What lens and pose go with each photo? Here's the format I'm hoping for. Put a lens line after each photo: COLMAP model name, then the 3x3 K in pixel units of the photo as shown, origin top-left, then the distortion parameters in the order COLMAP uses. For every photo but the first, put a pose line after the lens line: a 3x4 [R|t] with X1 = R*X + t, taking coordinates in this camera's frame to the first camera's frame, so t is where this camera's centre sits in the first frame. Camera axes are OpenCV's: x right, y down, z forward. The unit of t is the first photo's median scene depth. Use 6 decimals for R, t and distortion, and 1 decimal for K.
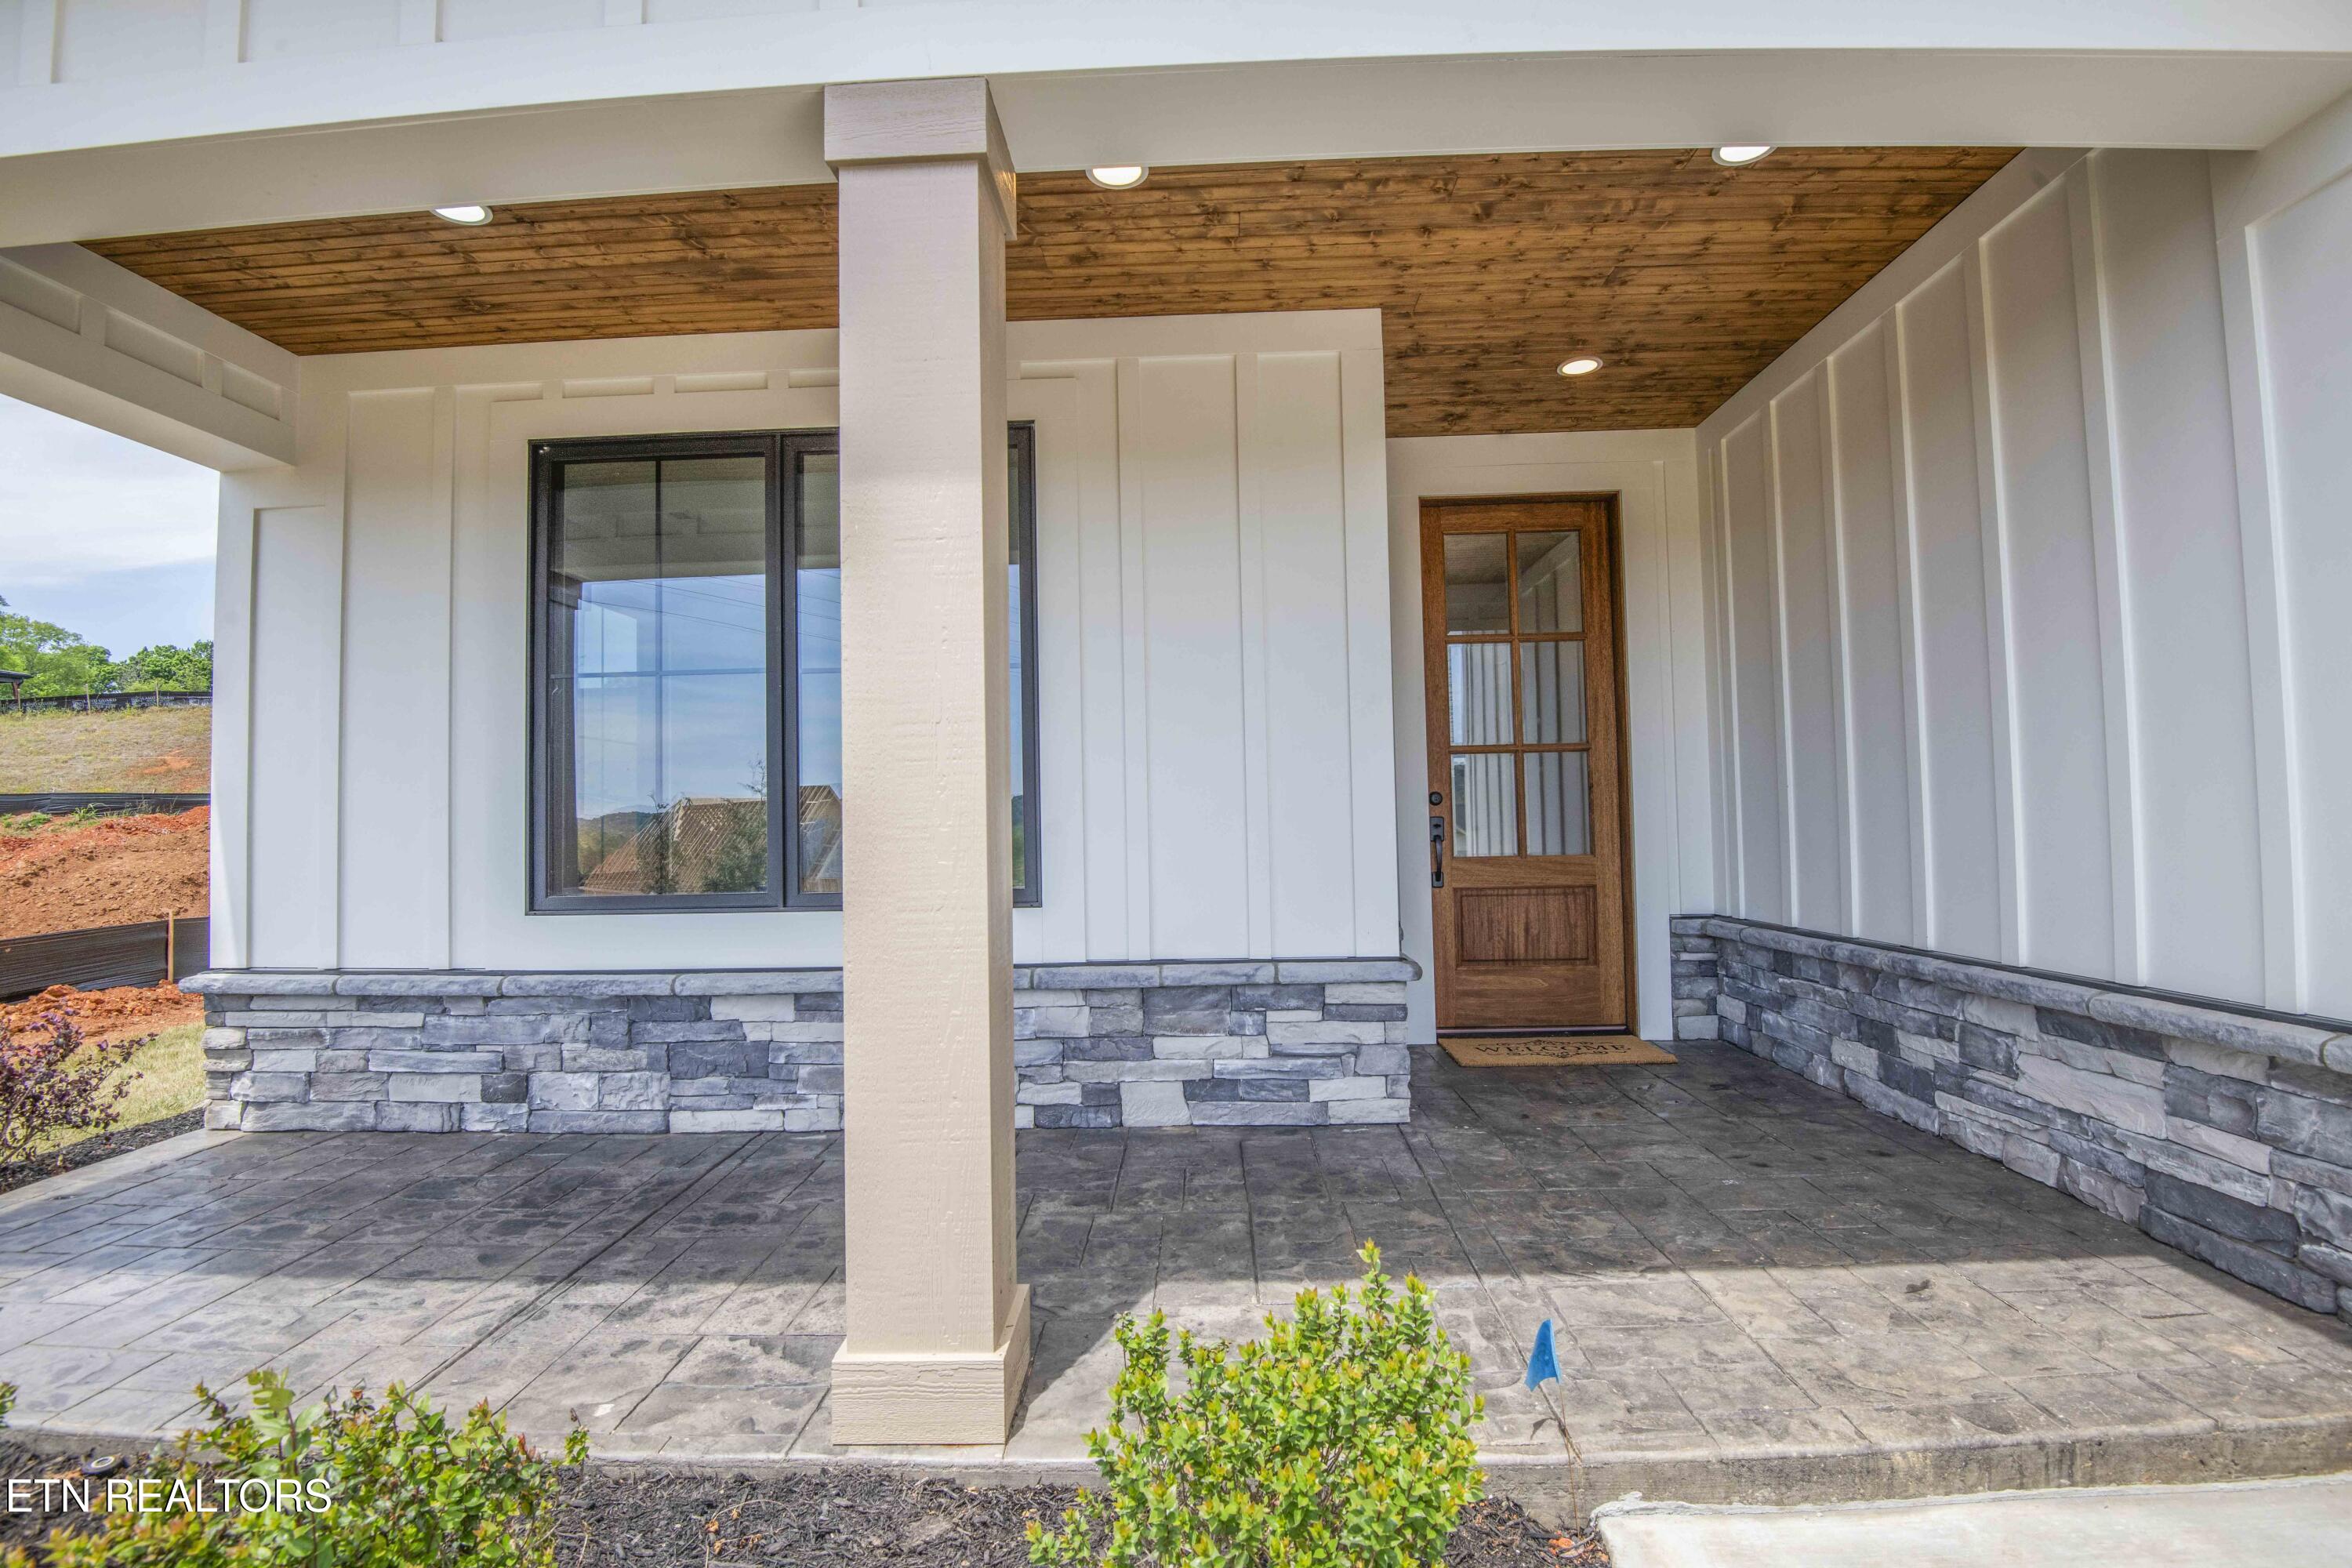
lens RADIAL K [[1084.7, 0, 1183.2], [0, 1084.7, 784.0], [0, 0, 1]] dist [-0.001112, -0.028702]
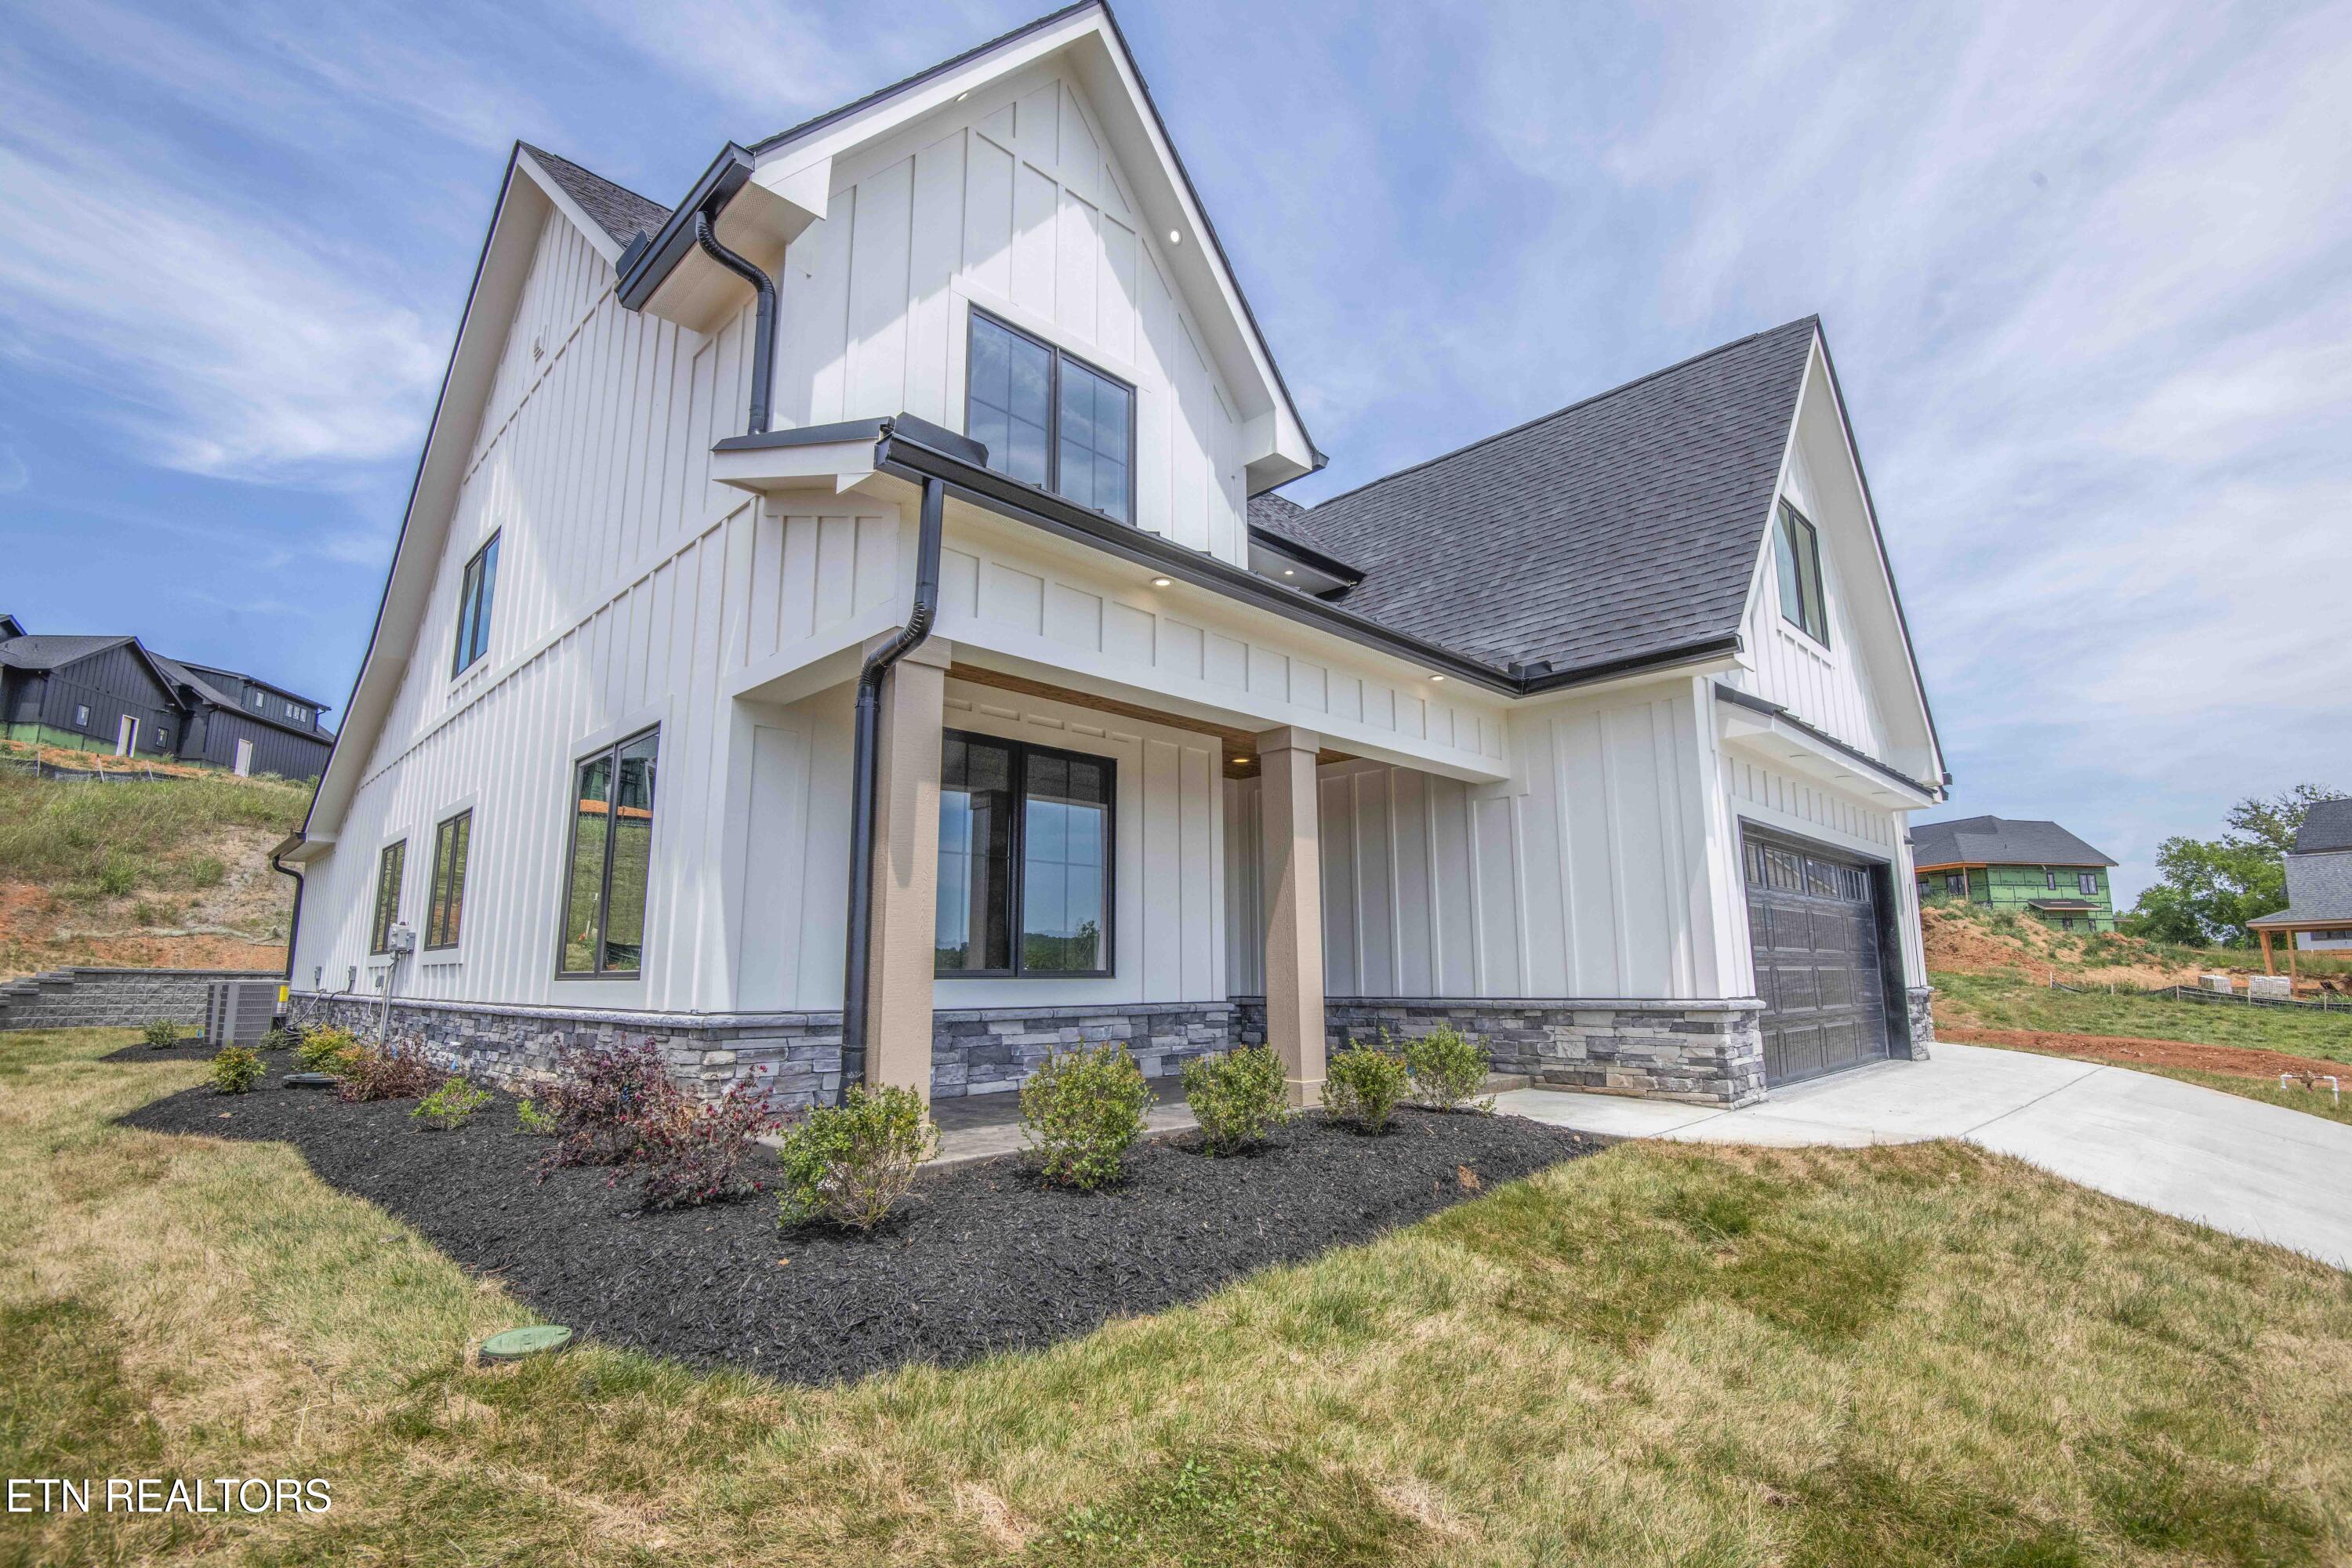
lens RADIAL K [[1084.7, 0, 1183.2], [0, 1084.7, 784.0], [0, 0, 1]] dist [-0.001112, -0.028702]
pose [[0.681636, 0.144720, 0.717237, -1.668659], [-0.038893, 0.986025, -0.161992, 0.075220], [-0.730657, 0.082524, 0.677738, -0.622615]]
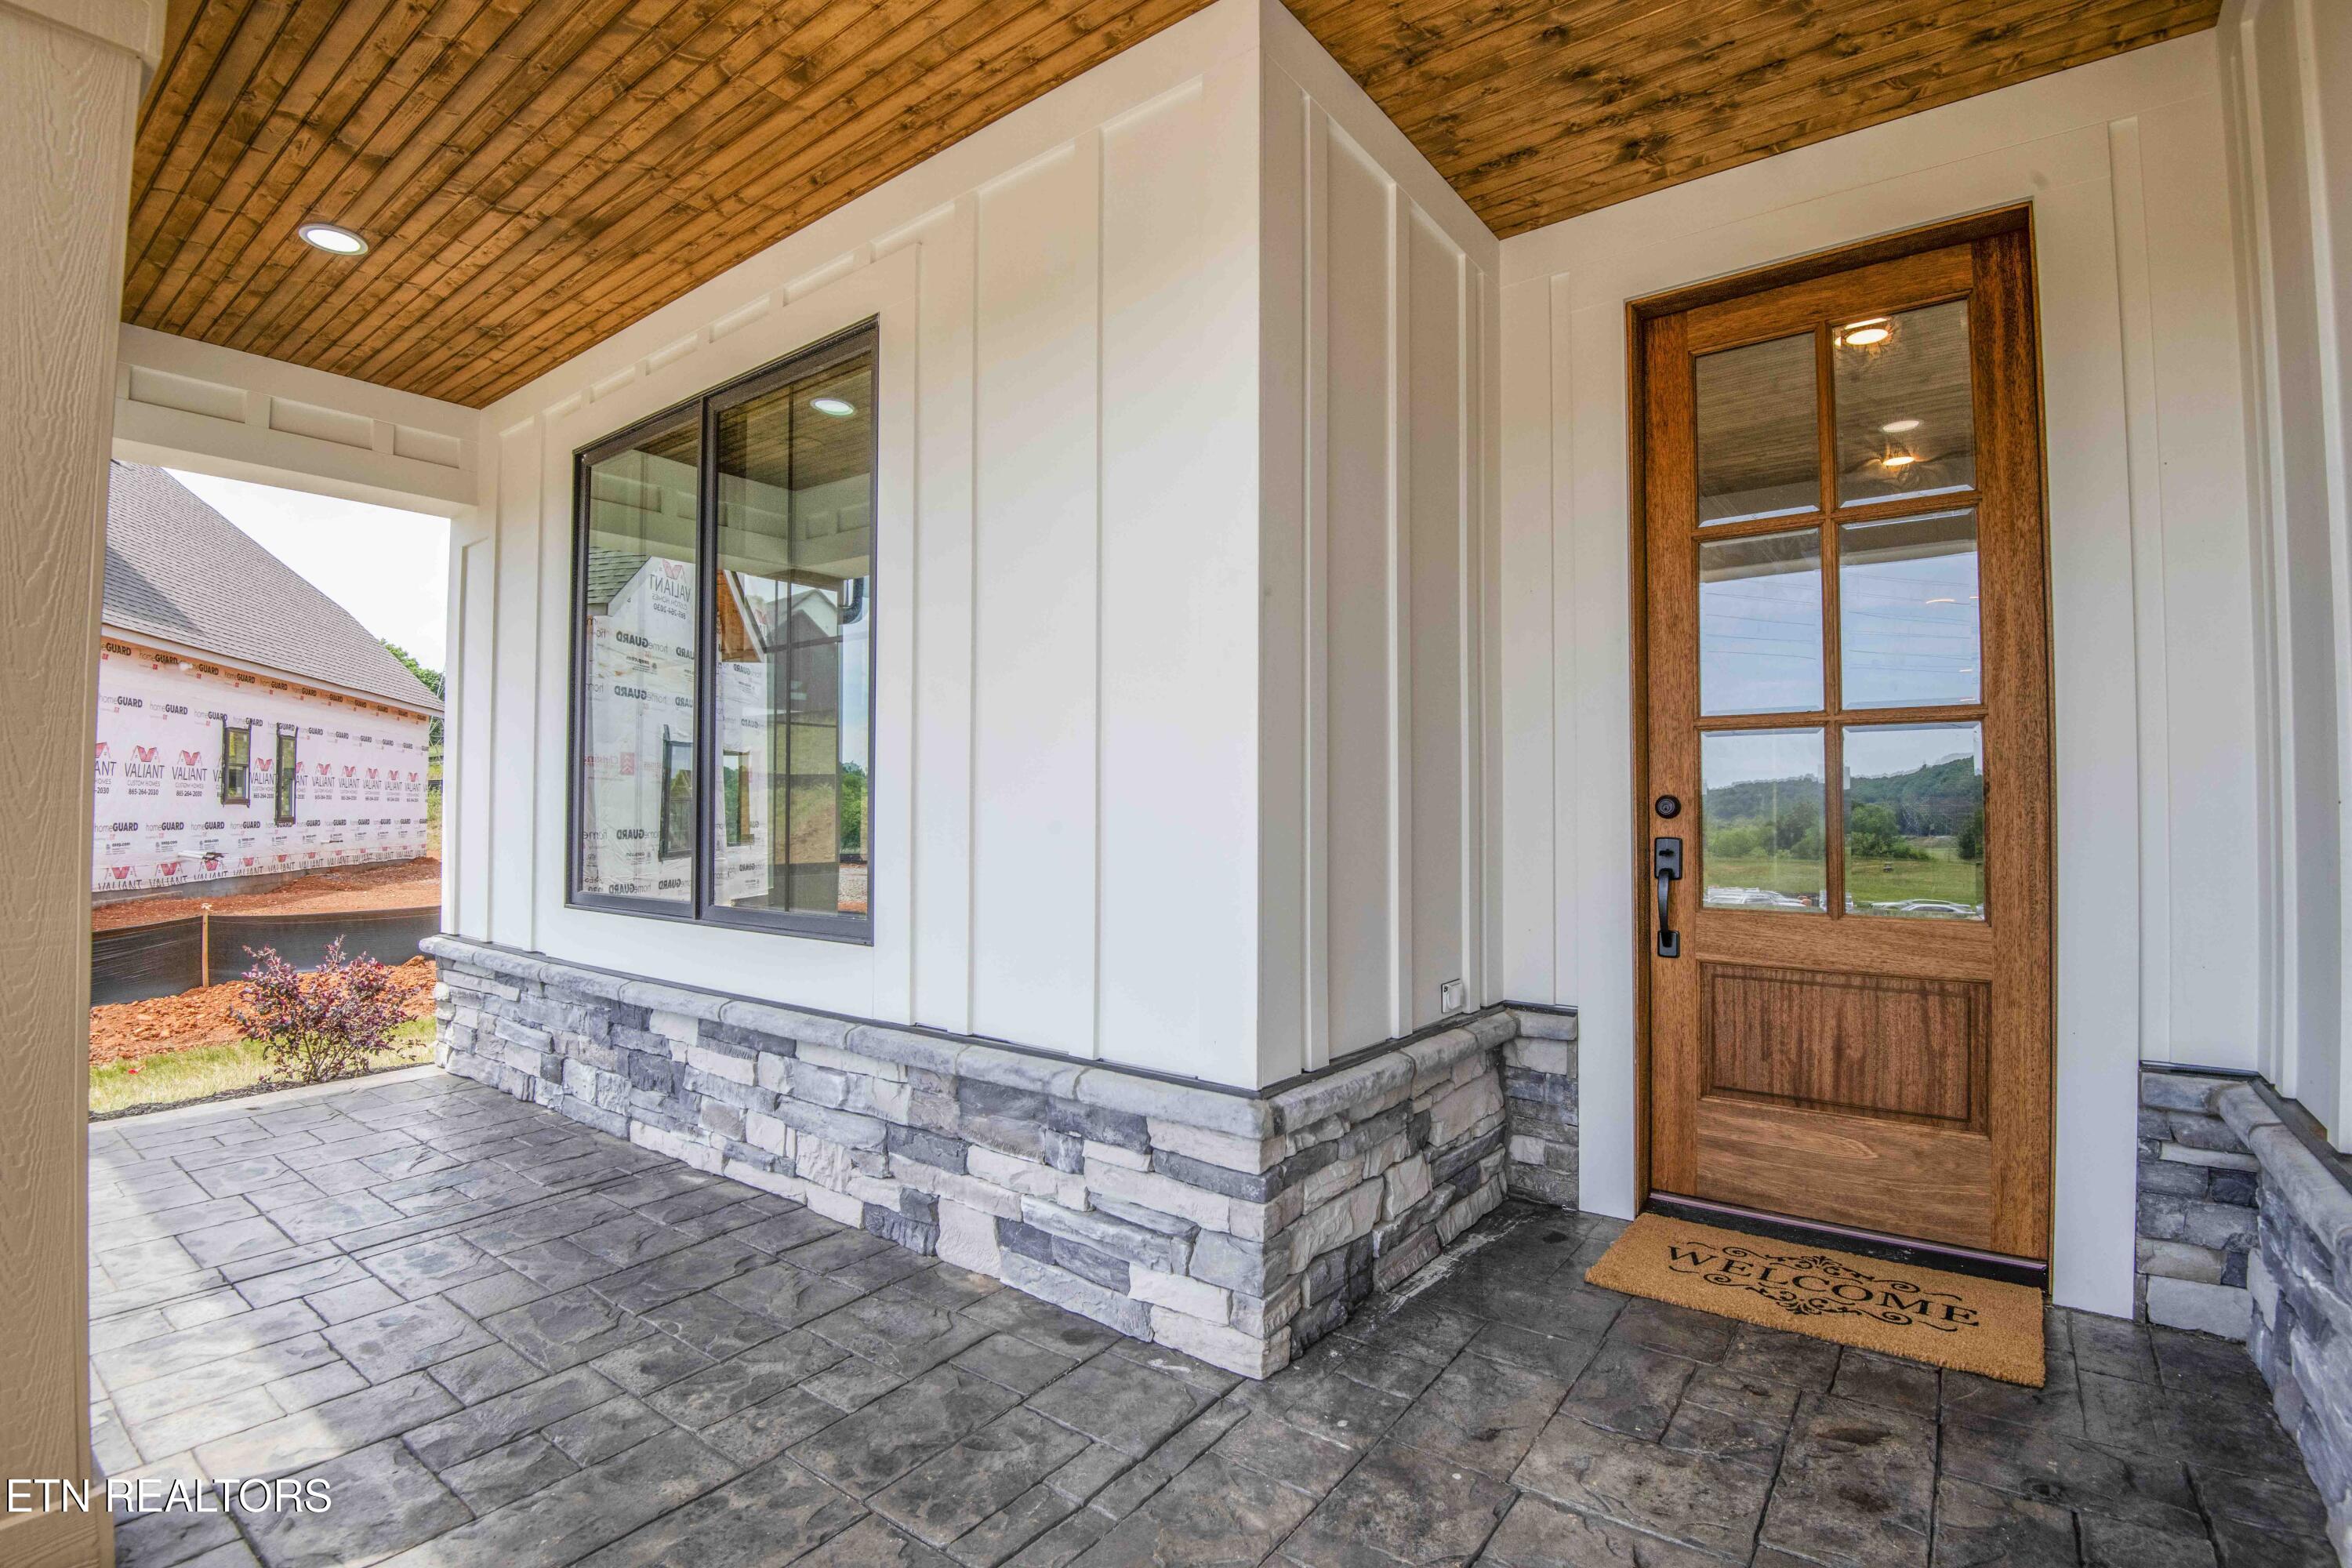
lens RADIAL K [[1084.7, 0, 1183.2], [0, 1084.7, 784.0], [0, 0, 1]] dist [-0.001112, -0.028702]
pose [[0.817966, 0.007655, -0.575215, 0.489674], [0.003380, 0.999830, 0.018112, -0.015019], [0.575256, -0.016759, 0.817802, 0.498131]]
